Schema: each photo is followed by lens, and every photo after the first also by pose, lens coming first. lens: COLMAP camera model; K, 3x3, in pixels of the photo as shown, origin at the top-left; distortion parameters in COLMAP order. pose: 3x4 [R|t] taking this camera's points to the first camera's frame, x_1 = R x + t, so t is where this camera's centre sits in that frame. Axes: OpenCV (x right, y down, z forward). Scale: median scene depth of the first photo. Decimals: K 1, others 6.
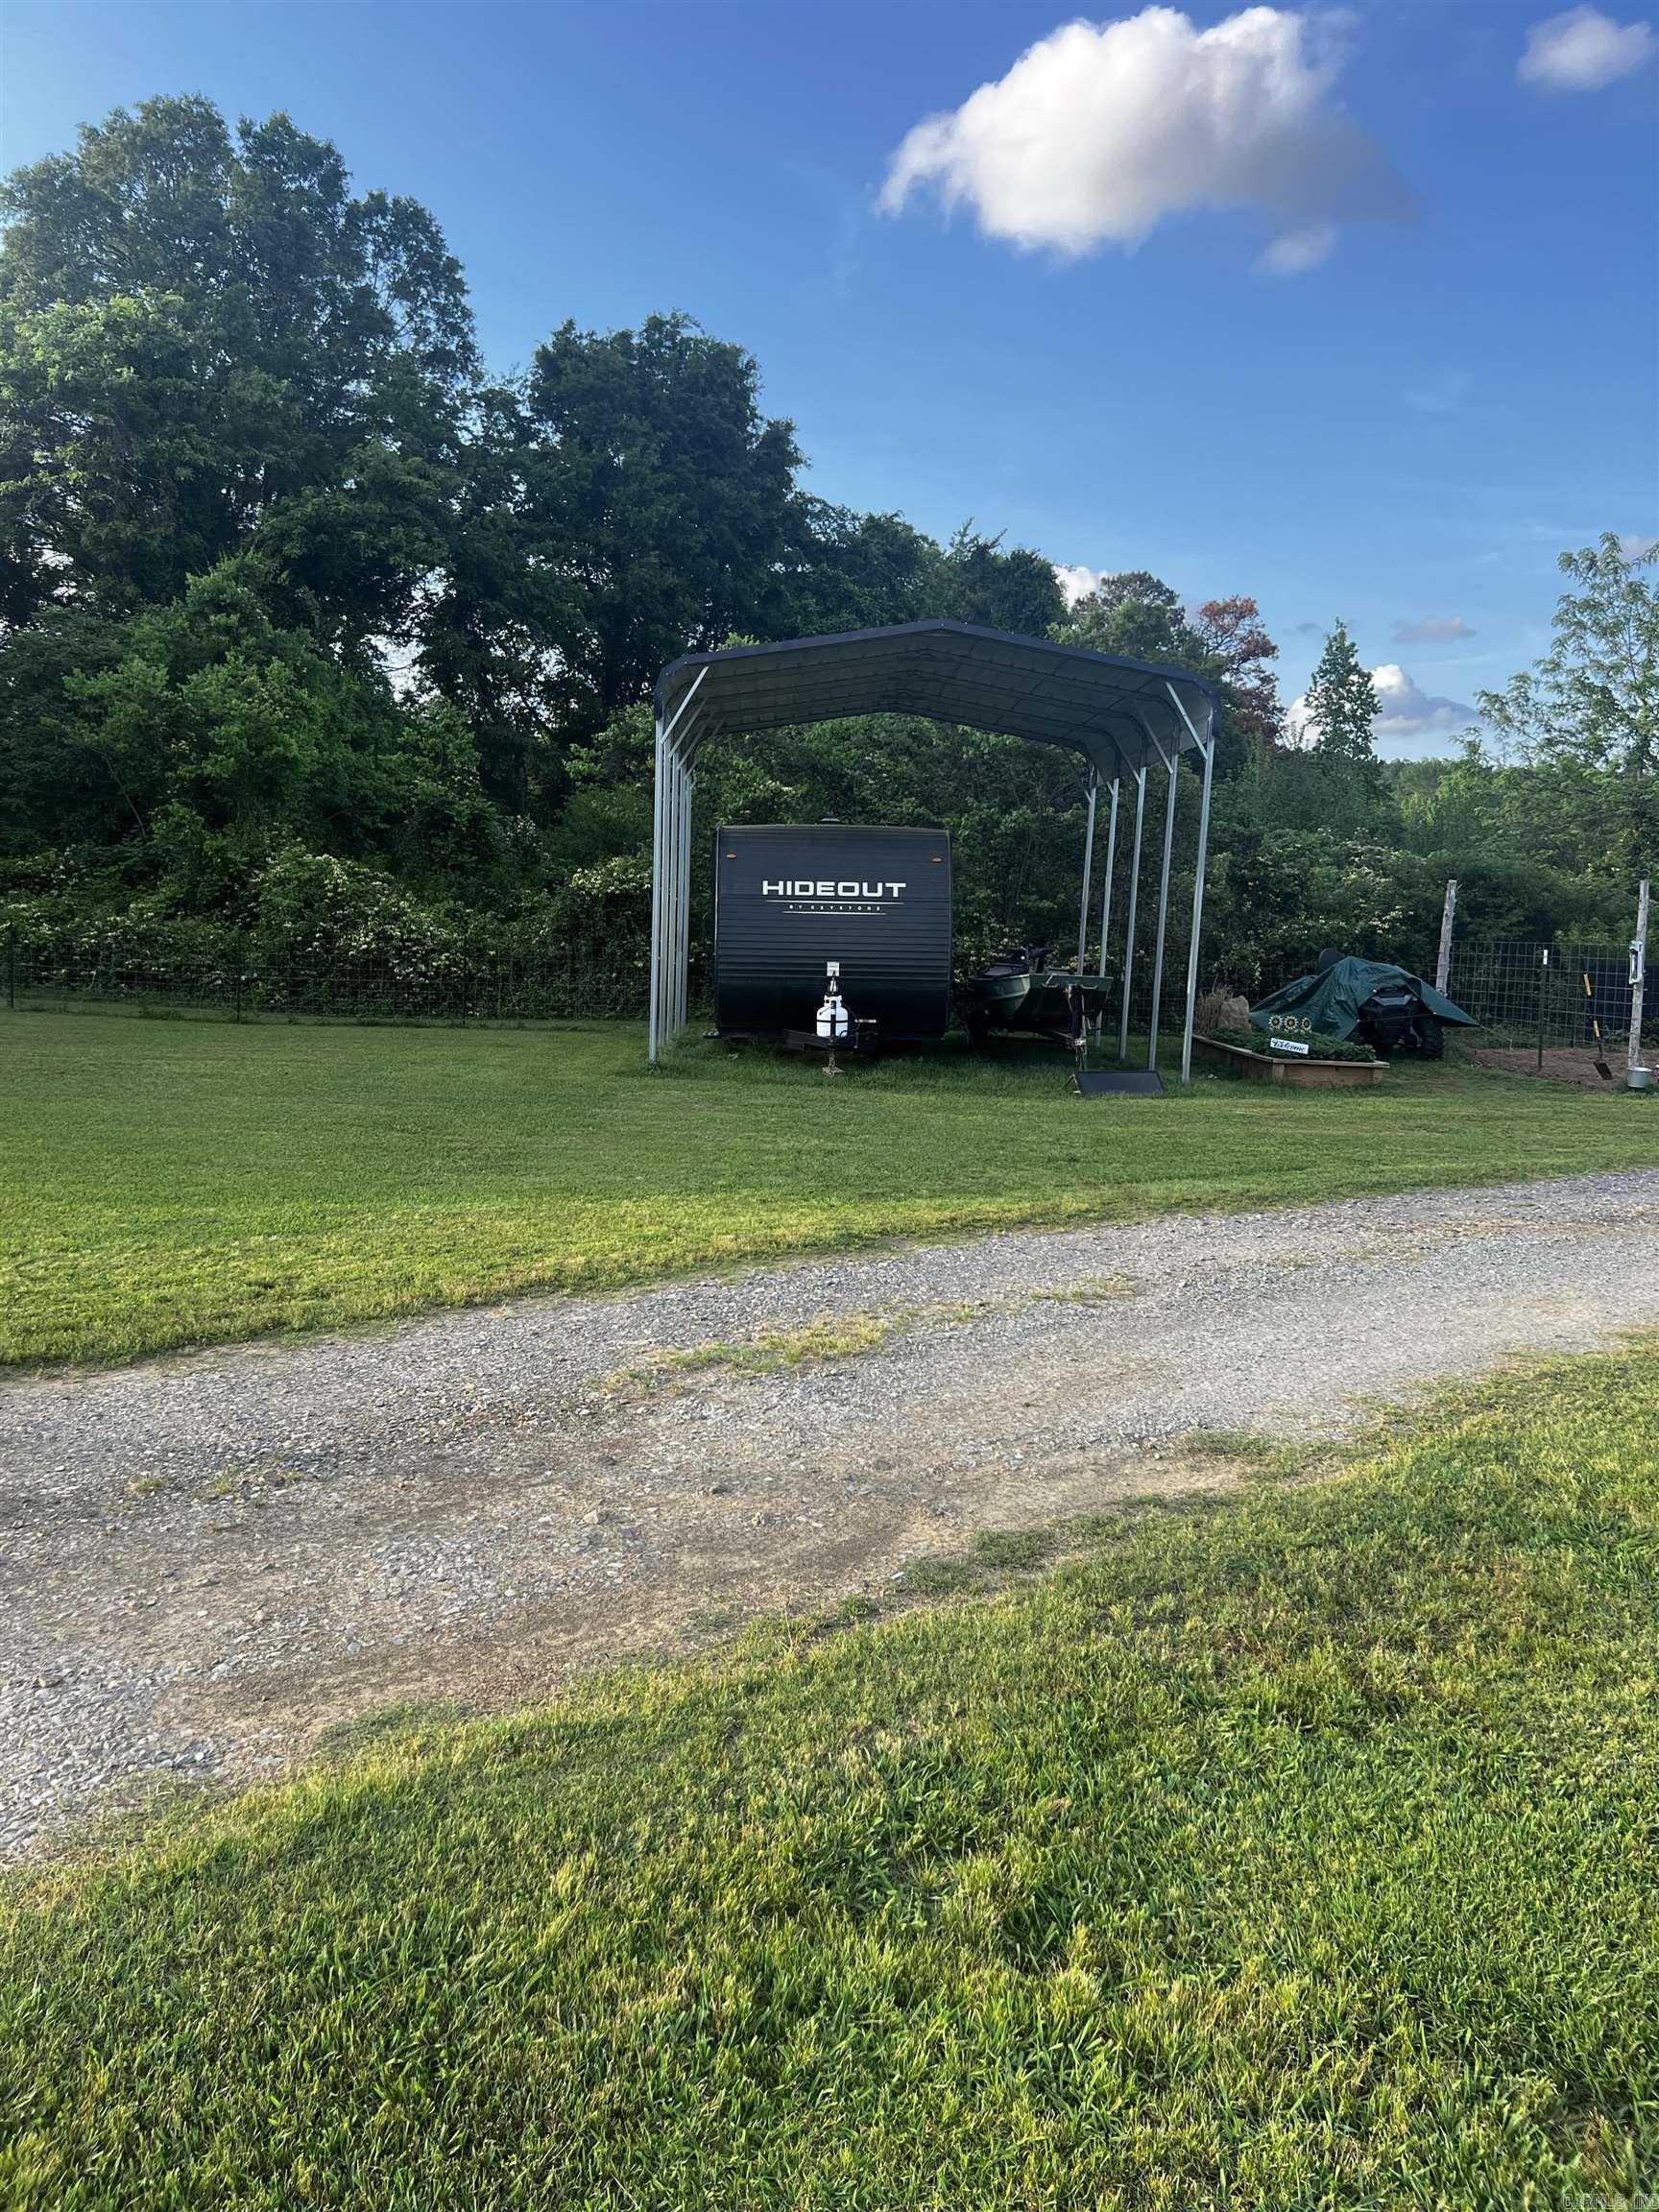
lens RADIAL K [[1696.0, 0, 829.5], [0, 1696.0, 1106.0], [0, 0, 1]] dist [0.028719, -0.004609]
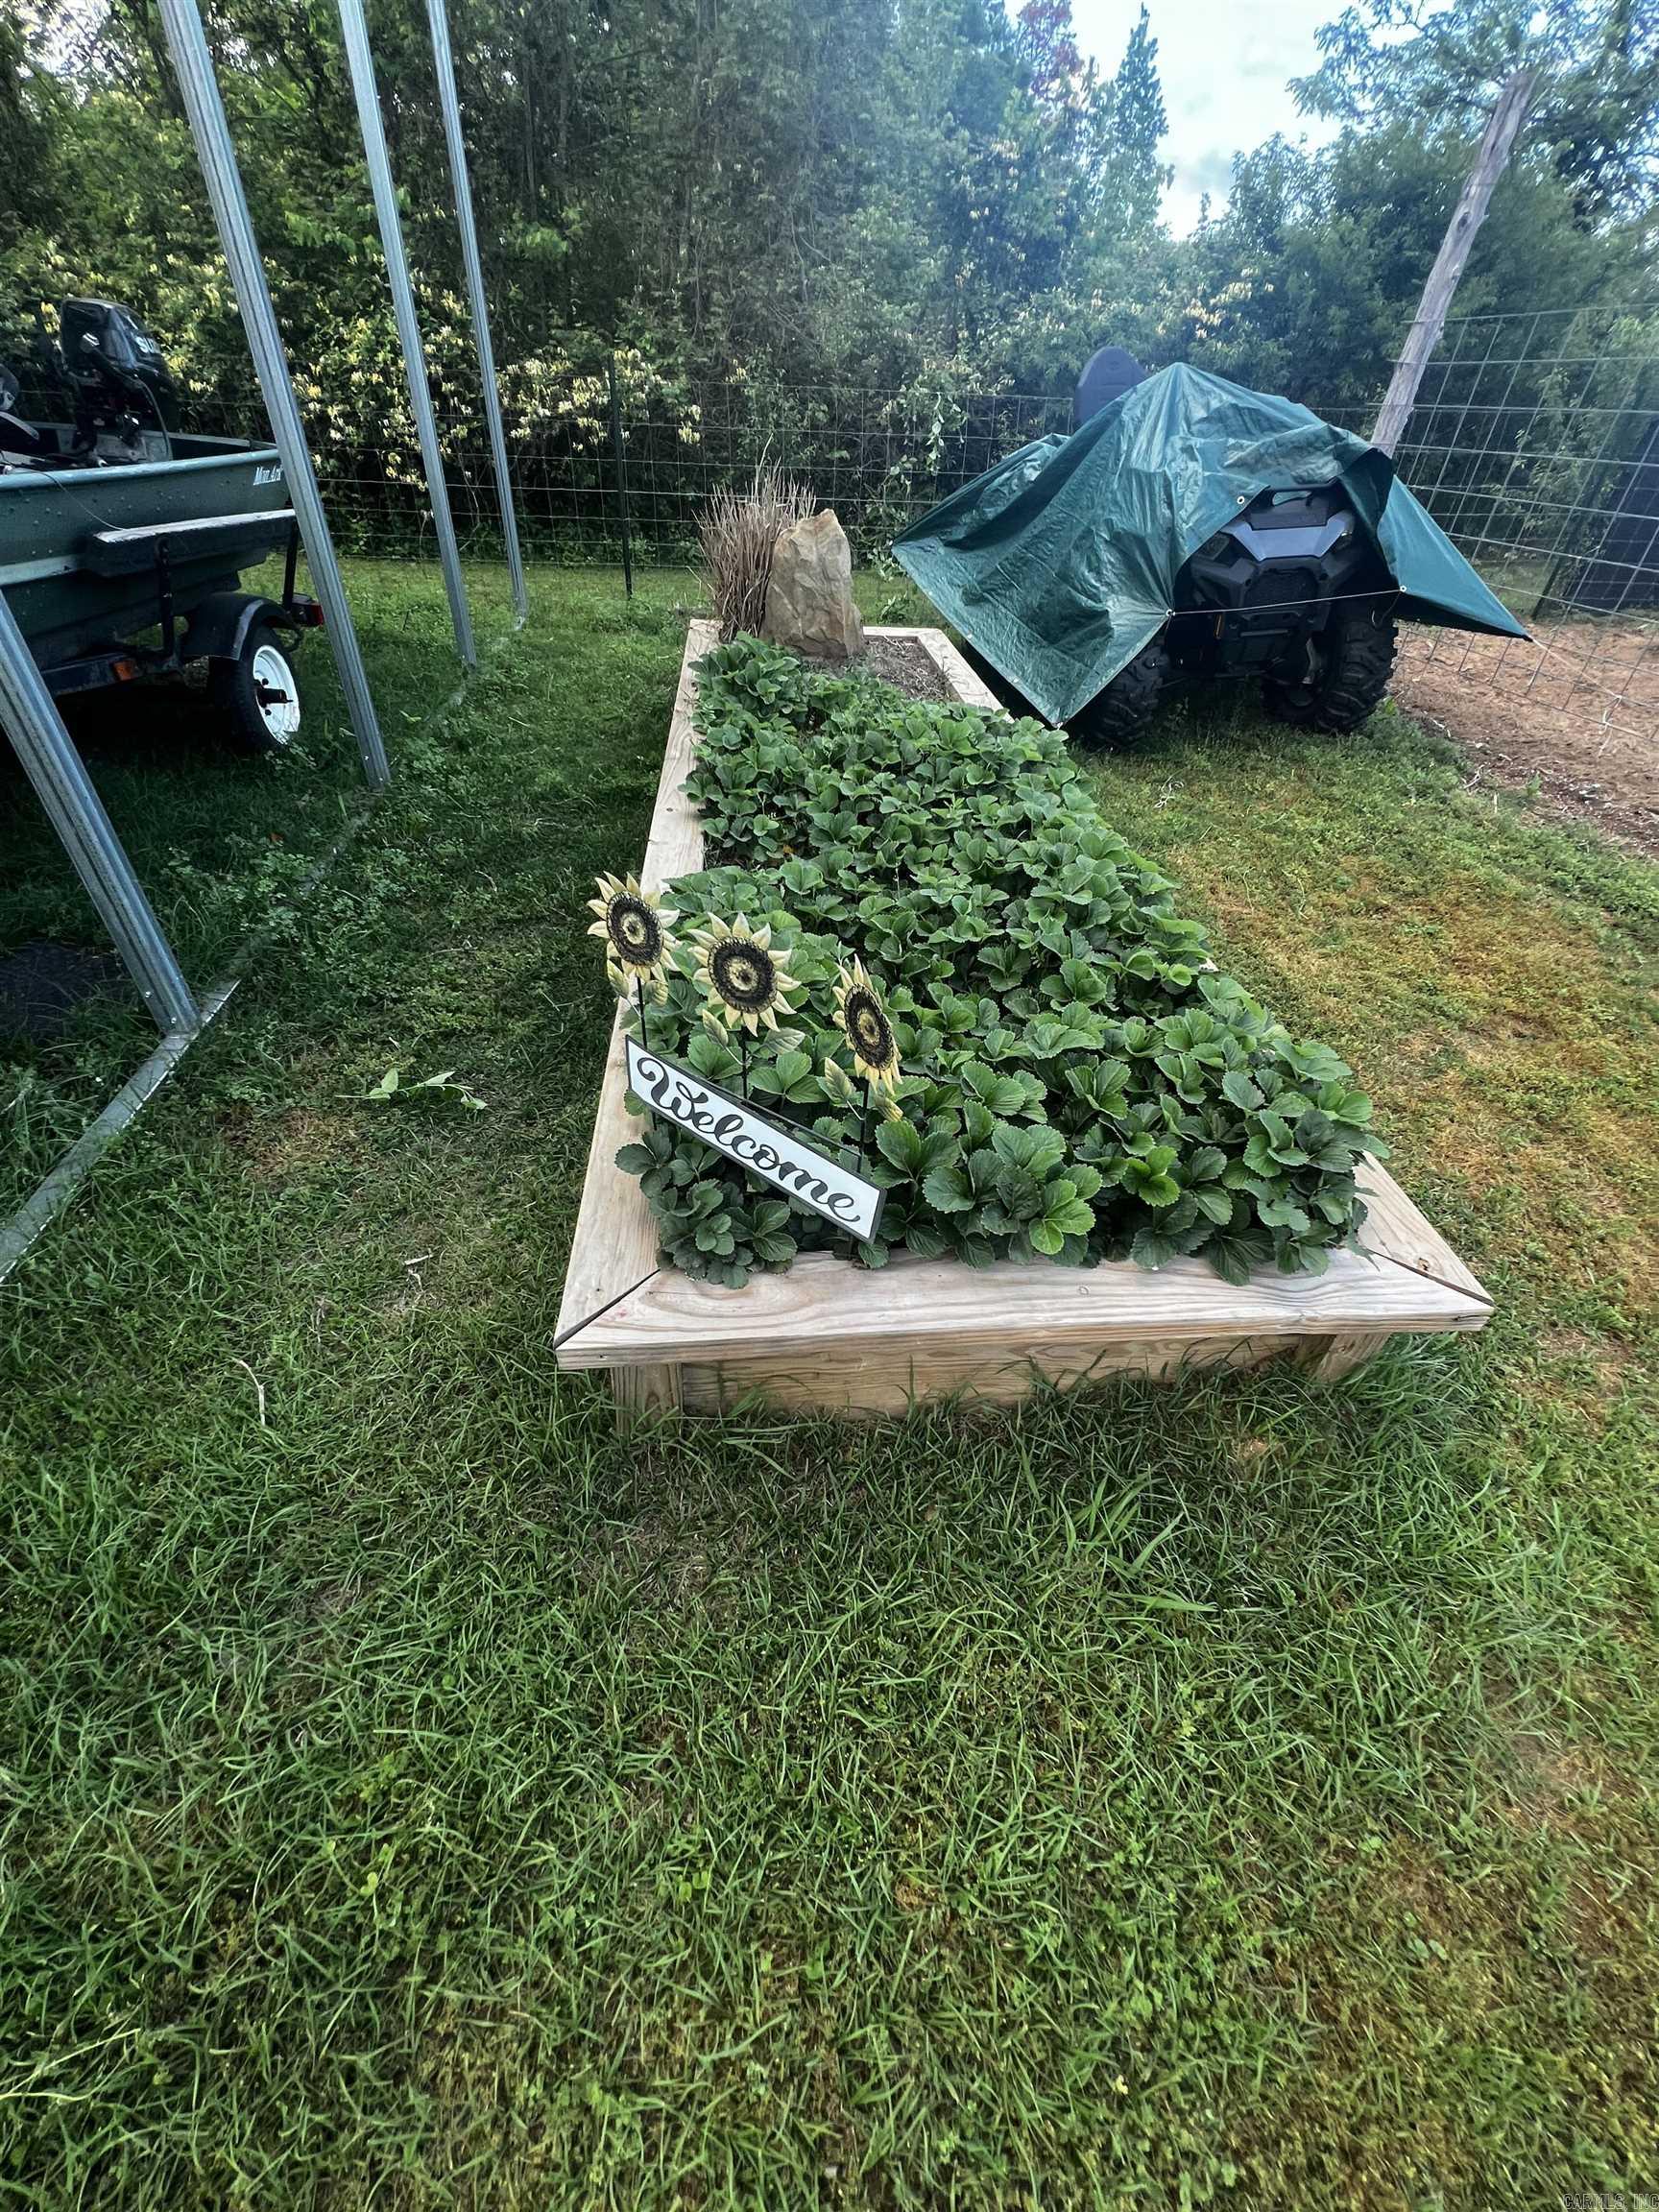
lens RADIAL K [[884.0, 0, 829.5], [0, 884.0, 1106.0], [0, 0, 1]] dist [0.010303, 0.000123]
pose [[0.997820, -0.029786, 0.058897, 0.195272], [-0.006975, 0.839787, 0.542871, -0.052911], [-0.065631, -0.542098, 0.837748, 0.680046]]
